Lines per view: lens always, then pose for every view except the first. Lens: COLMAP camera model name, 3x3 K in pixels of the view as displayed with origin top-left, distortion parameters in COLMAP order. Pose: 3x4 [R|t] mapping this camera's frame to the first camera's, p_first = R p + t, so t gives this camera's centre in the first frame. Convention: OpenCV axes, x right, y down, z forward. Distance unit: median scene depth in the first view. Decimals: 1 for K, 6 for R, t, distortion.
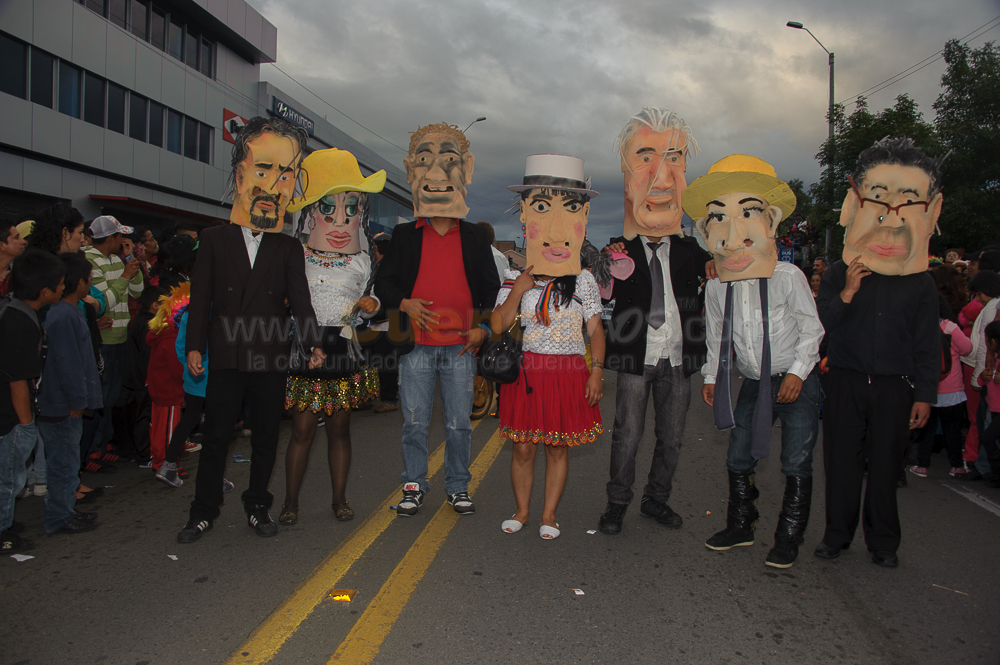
lens RADIAL K [[810.2, 0, 494.0], [0, 810.2, 334.0], [0, 0, 1]] dist [-0.145452, 0.092503]
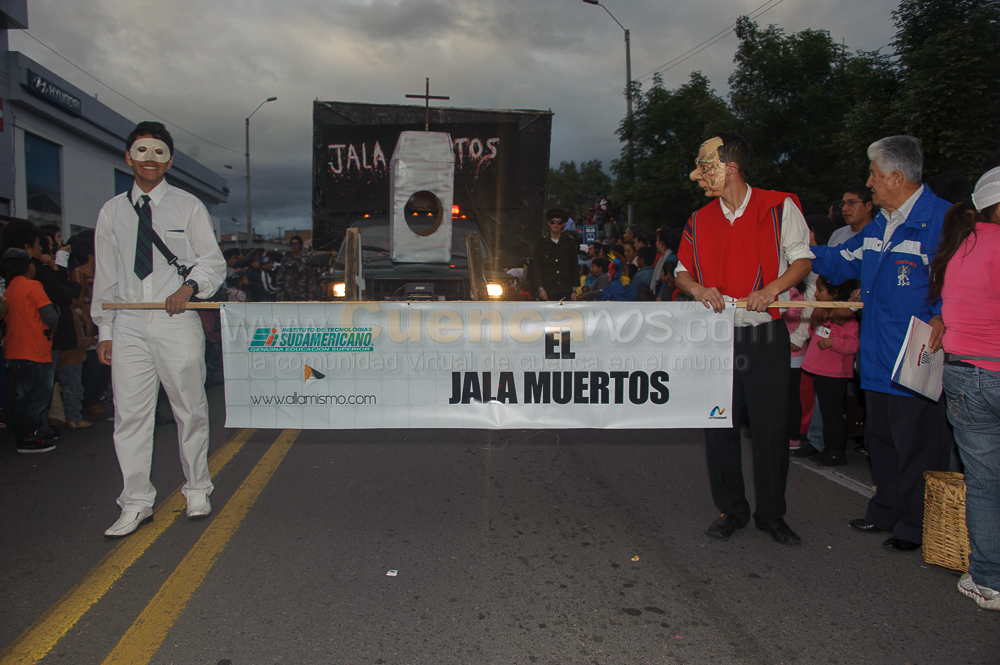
lens RADIAL K [[818.8, 0, 497.0], [0, 818.8, 341.0], [0, 0, 1]] dist [-0.154910, 0.116656]
pose [[0.970483, -0.053827, 0.235087, 0.008628], [0.048568, 0.998424, 0.028110, 0.002775], [-0.236230, -0.015862, 0.971568, 0.041970]]
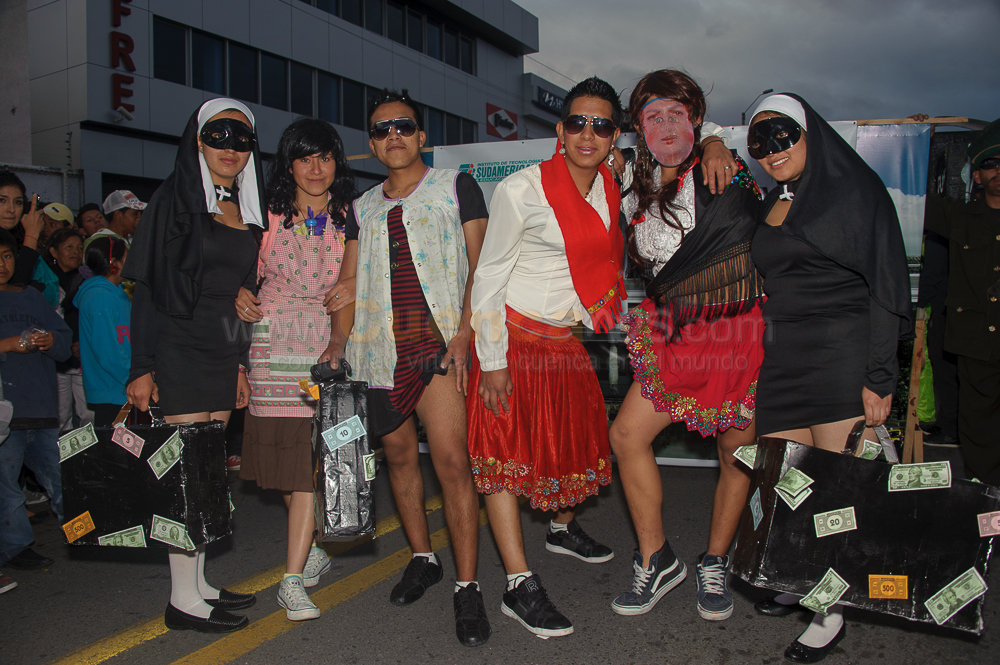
lens RADIAL K [[801.3, 0, 496.9], [0, 801.3, 332.6], [0, 0, 1]] dist [-0.145926, 0.100581]
pose [[0.926769, -0.016011, -0.375291, 0.052108], [0.019322, 0.999801, 0.005061, 0.003150], [0.375136, -0.011941, 0.926893, 0.073757]]
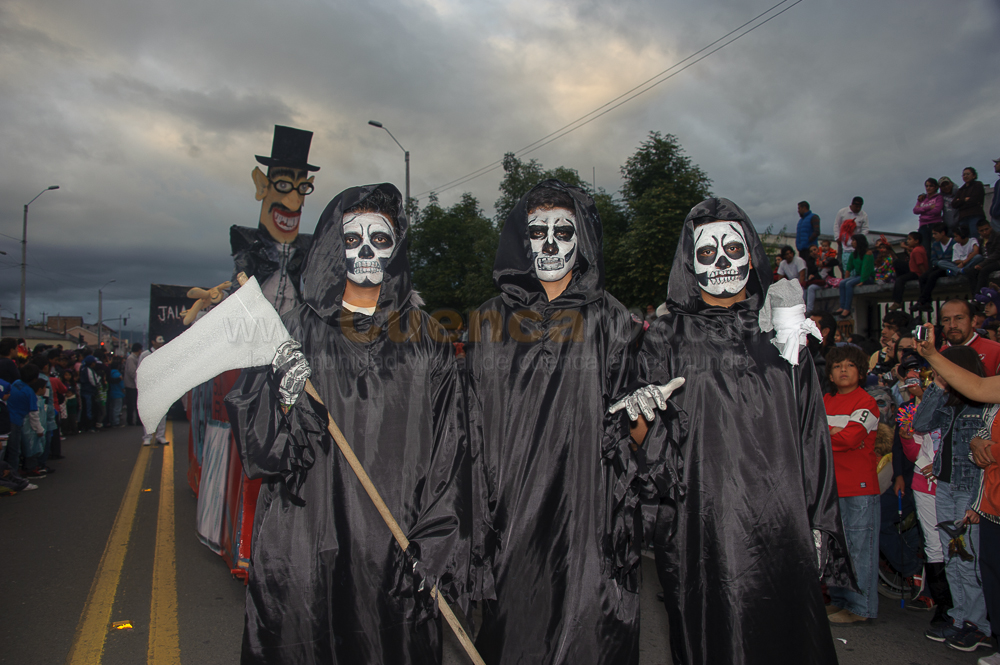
lens RADIAL K [[811.7, 0, 497.1], [0, 811.7, 349.0], [0, 0, 1]] dist [-0.149354, 0.112545]
pose [[0.868511, -0.010888, 0.495550, -0.036260], [0.047681, 0.996958, -0.061661, -0.000006], [-0.493371, 0.077181, 0.866388, -0.049521]]
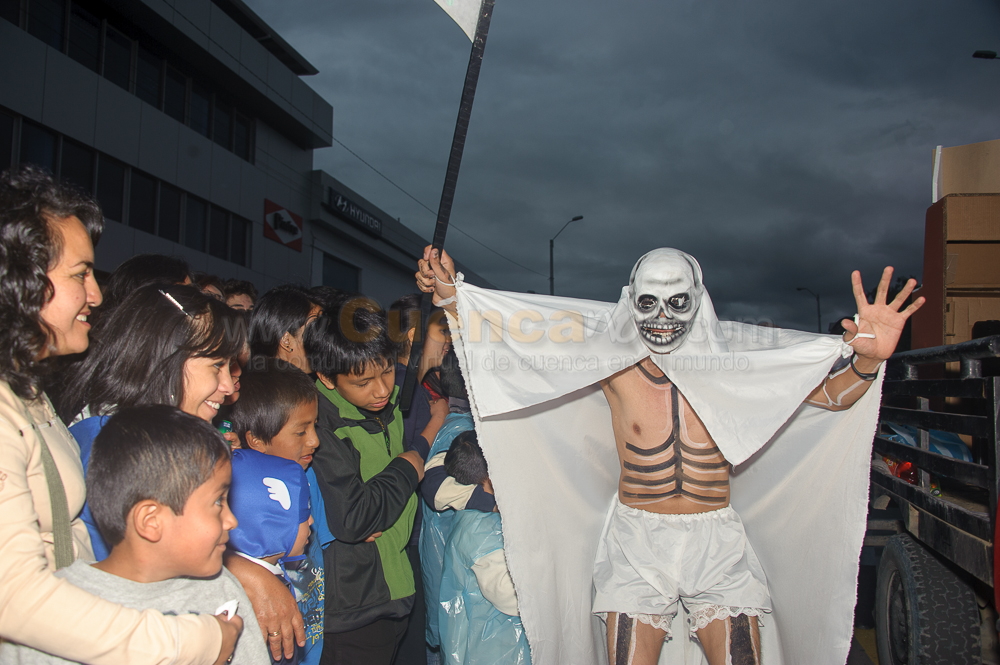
lens RADIAL K [[811.7, 0, 497.1], [0, 811.7, 349.0], [0, 0, 1]] dist [-0.149354, 0.112545]
pose [[0.993620, -0.038884, -0.105867, -0.028935], [0.023963, 0.990040, -0.138731, -0.016119], [0.110207, 0.135309, 0.984655, 0.279348]]
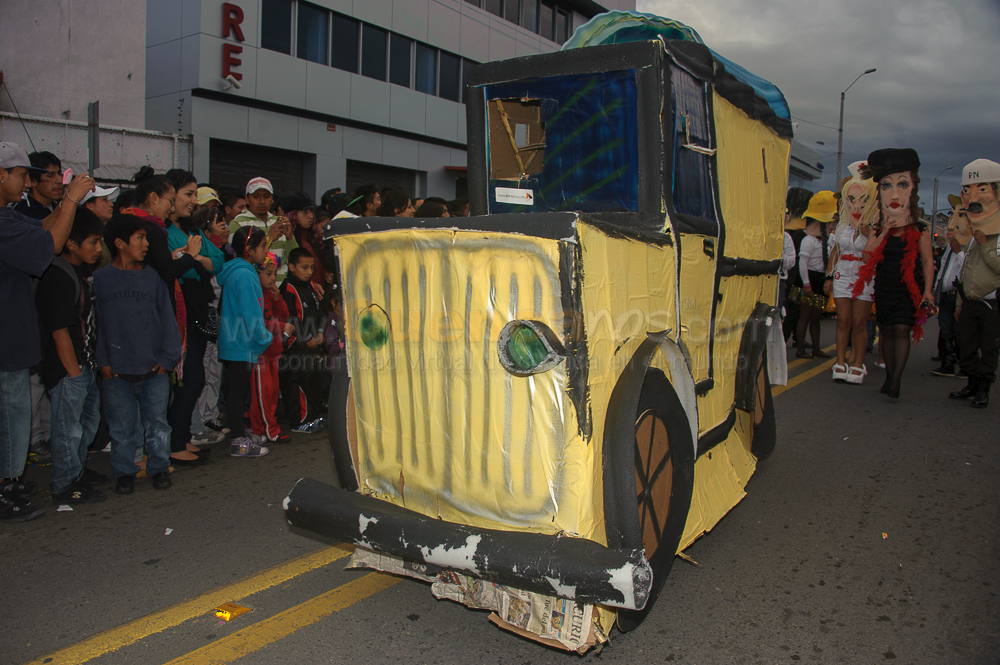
lens RADIAL K [[806.2, 0, 495.0], [0, 806.2, 337.3], [0, 0, 1]] dist [-0.151271, 0.098807]
pose [[0.884260, 0.049121, -0.464405, 0.054713], [-0.029099, 0.998316, 0.050188, -0.001463], [0.466088, -0.030865, 0.884200, 0.052014]]
